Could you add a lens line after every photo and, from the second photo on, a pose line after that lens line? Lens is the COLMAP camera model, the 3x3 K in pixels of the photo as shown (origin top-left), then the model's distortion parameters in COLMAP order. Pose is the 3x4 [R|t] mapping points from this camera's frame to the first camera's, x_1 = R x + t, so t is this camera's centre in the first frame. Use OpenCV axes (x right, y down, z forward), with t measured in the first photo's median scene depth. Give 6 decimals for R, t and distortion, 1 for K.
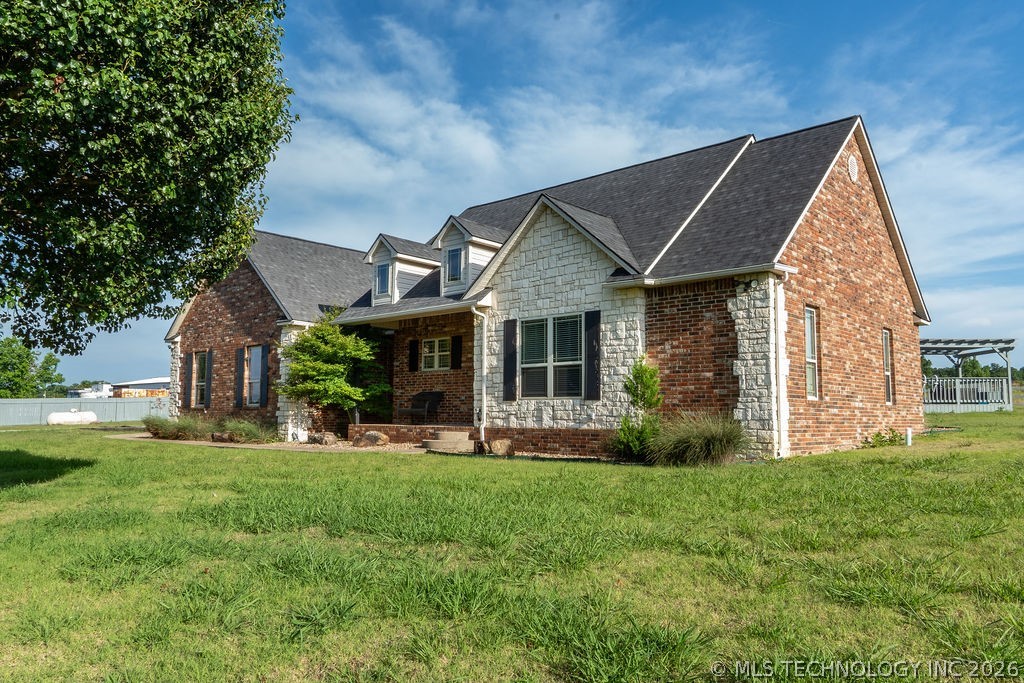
lens RADIAL K [[784.9, 0, 455.5], [0, 784.9, 344.4], [0, 0, 1]] dist [-0.010816, -0.002921]
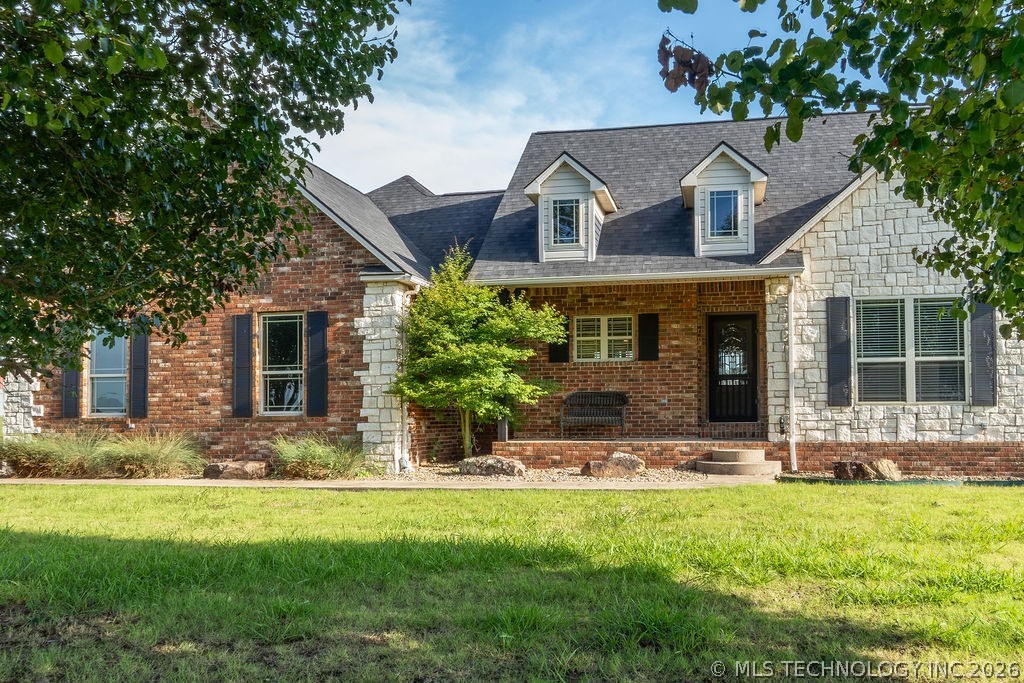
lens RADIAL K [[883.1, 0, 532.0], [0, 883.1, 394.4], [0, 0, 1]] dist [-0.022945, -0.005291]
pose [[0.824845, -0.001099, 0.565358, -0.627713], [-0.040188, 0.997354, 0.060572, 0.020944], [-0.563929, -0.072683, 0.822618, 0.463935]]
